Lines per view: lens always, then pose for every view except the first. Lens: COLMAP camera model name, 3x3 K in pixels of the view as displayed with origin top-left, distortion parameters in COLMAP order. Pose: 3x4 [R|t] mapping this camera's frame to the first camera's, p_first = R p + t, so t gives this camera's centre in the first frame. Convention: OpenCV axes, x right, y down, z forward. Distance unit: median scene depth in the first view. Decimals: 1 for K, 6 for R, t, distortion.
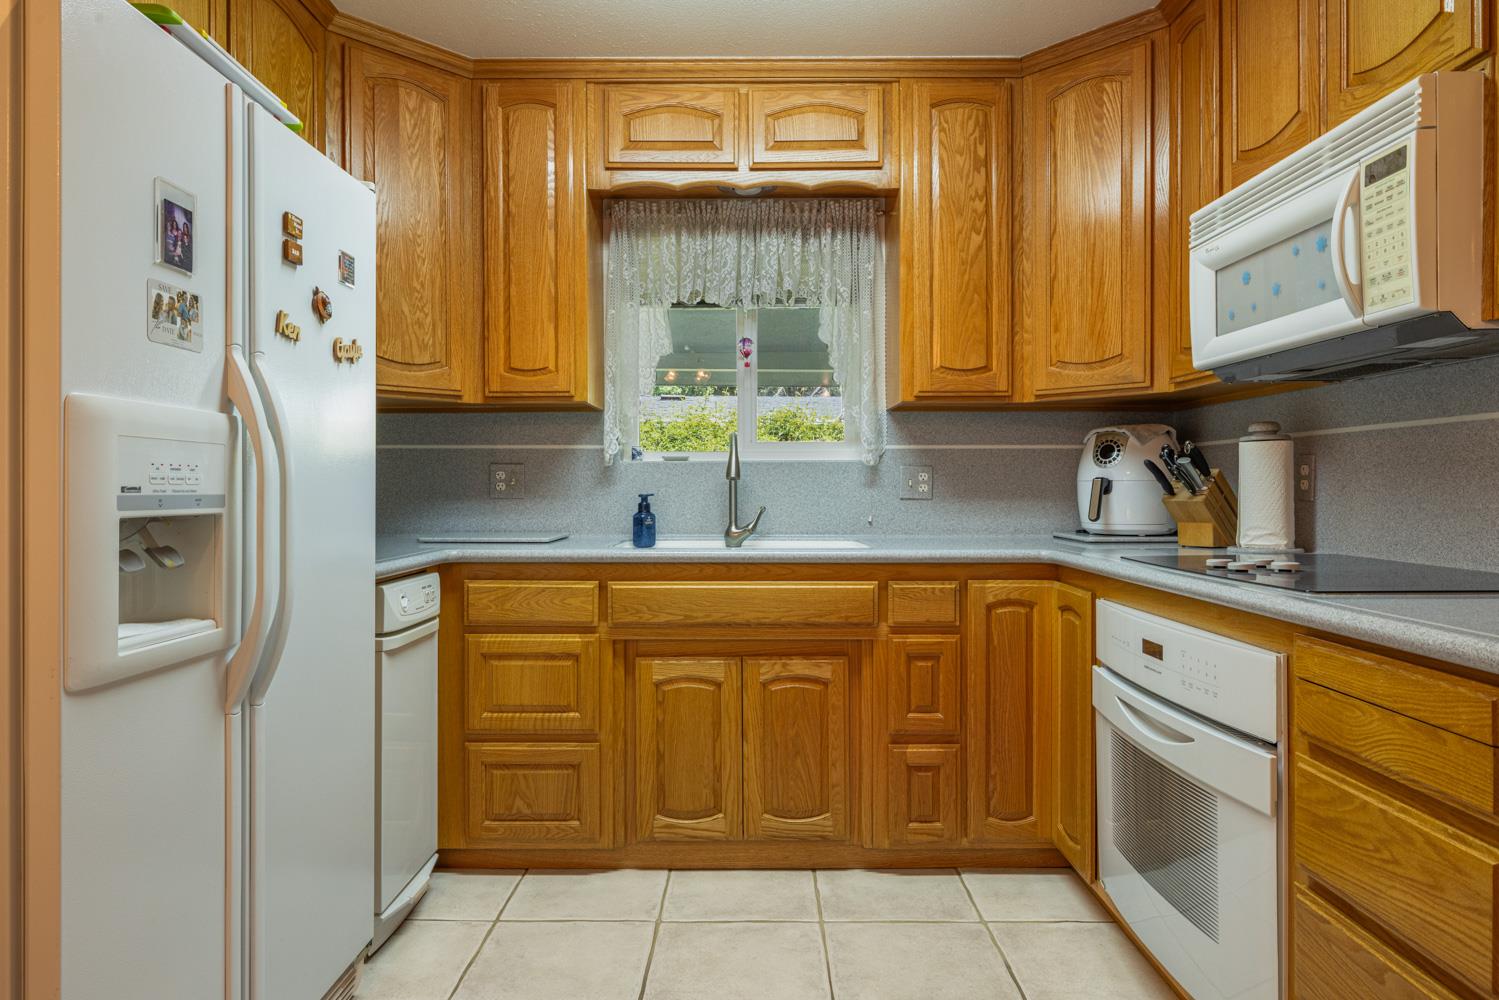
lens RADIAL K [[904.3, 0, 747.8], [0, 904.3, 493.0], [0, 0, 1]] dist [-0.002579, -0.001624]
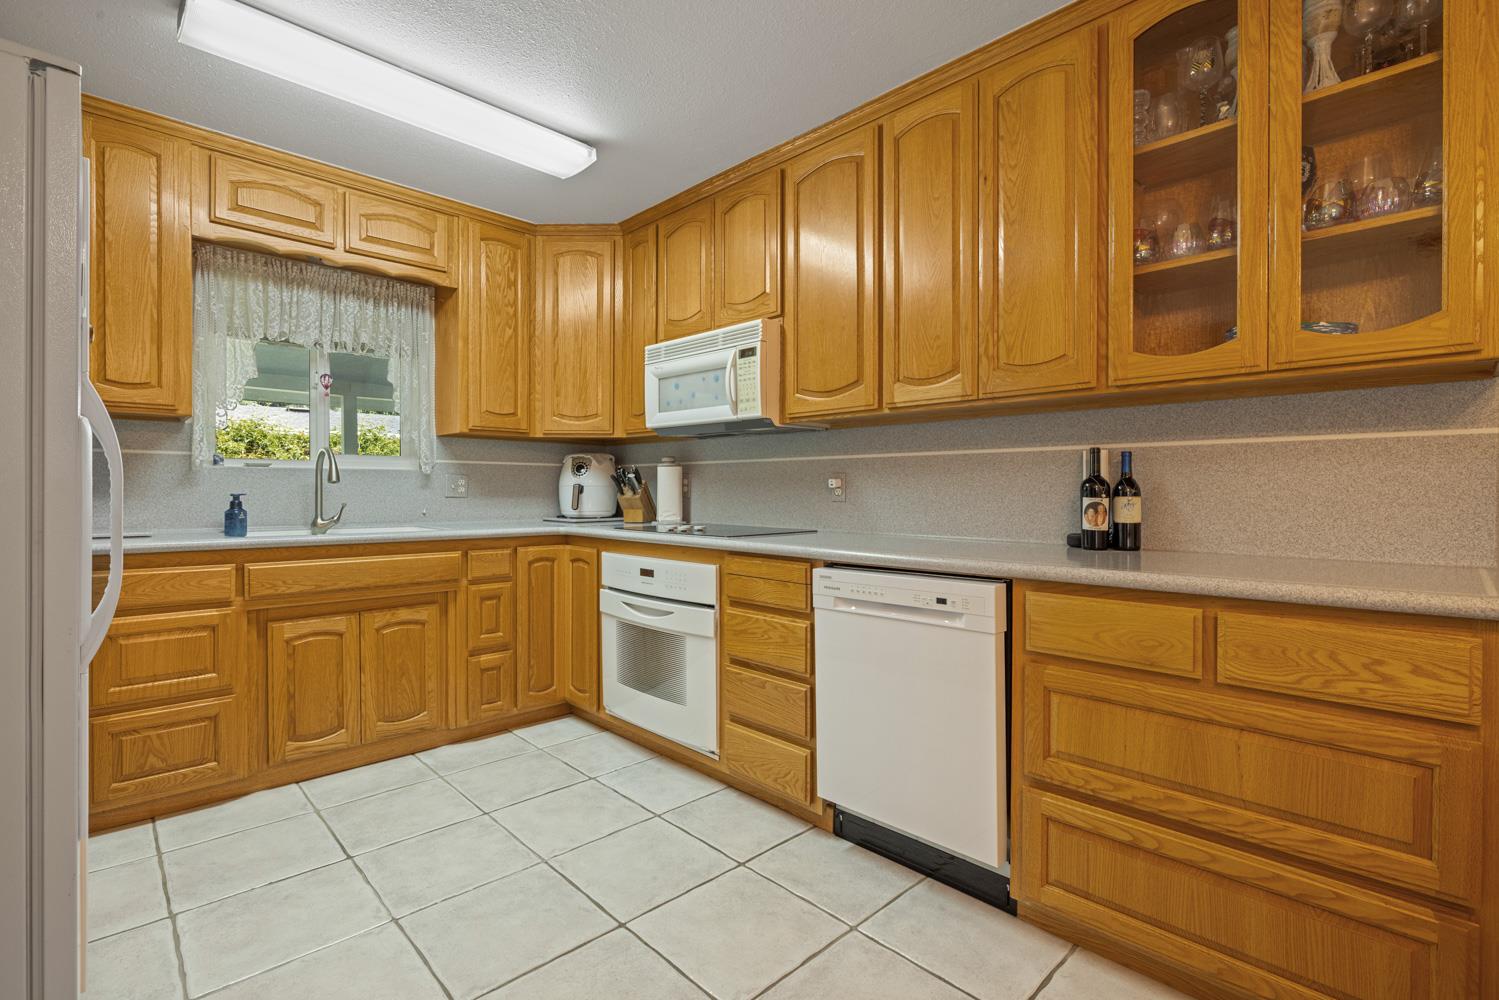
lens RADIAL K [[687.5, 0, 747.4], [0, 687.5, 497.0], [0, 0, 1]] dist [-0.011240, -0.000453]
pose [[0.714134, -0.003222, 0.700001, -0.315612], [-0.000930, 0.999984, 0.005552, -0.000276], [-0.700008, -0.004616, 0.714120, -0.156943]]
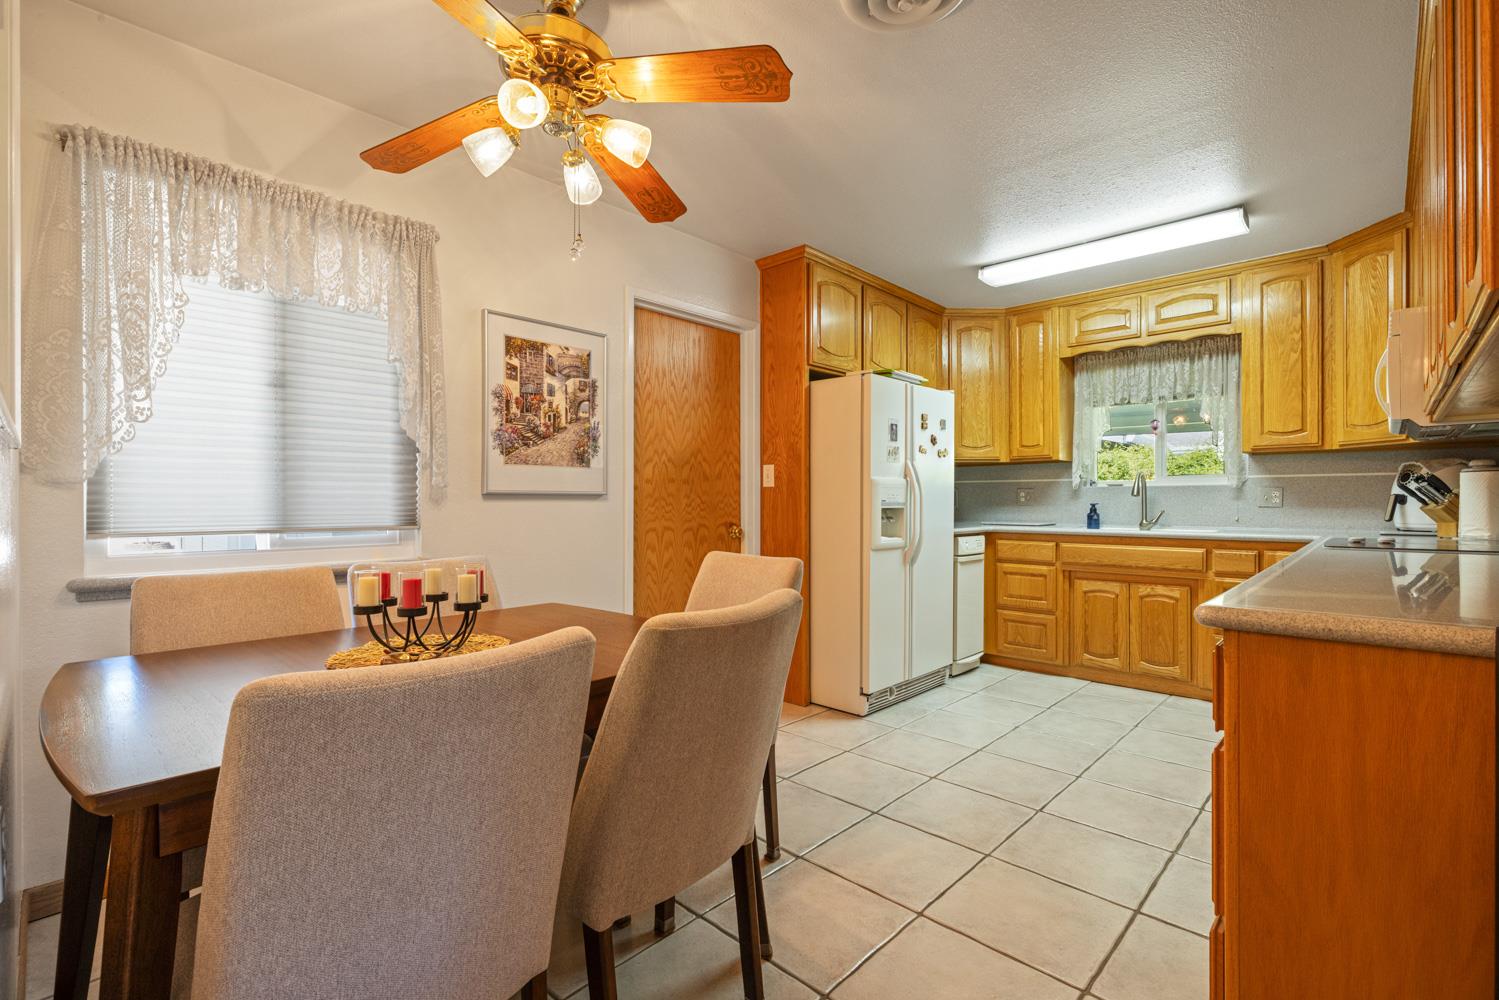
lens RADIAL K [[675.3, 0, 751.1], [0, 675.3, 501.6], [0, 0, 1]] dist [-0.003029, 0.000535]
pose [[0.731347, 0.002462, -0.682001, 0.410485], [-0.004156, 0.999991, -0.000847, 0.001972], [0.681992, 0.003454, 0.731351, -0.704979]]
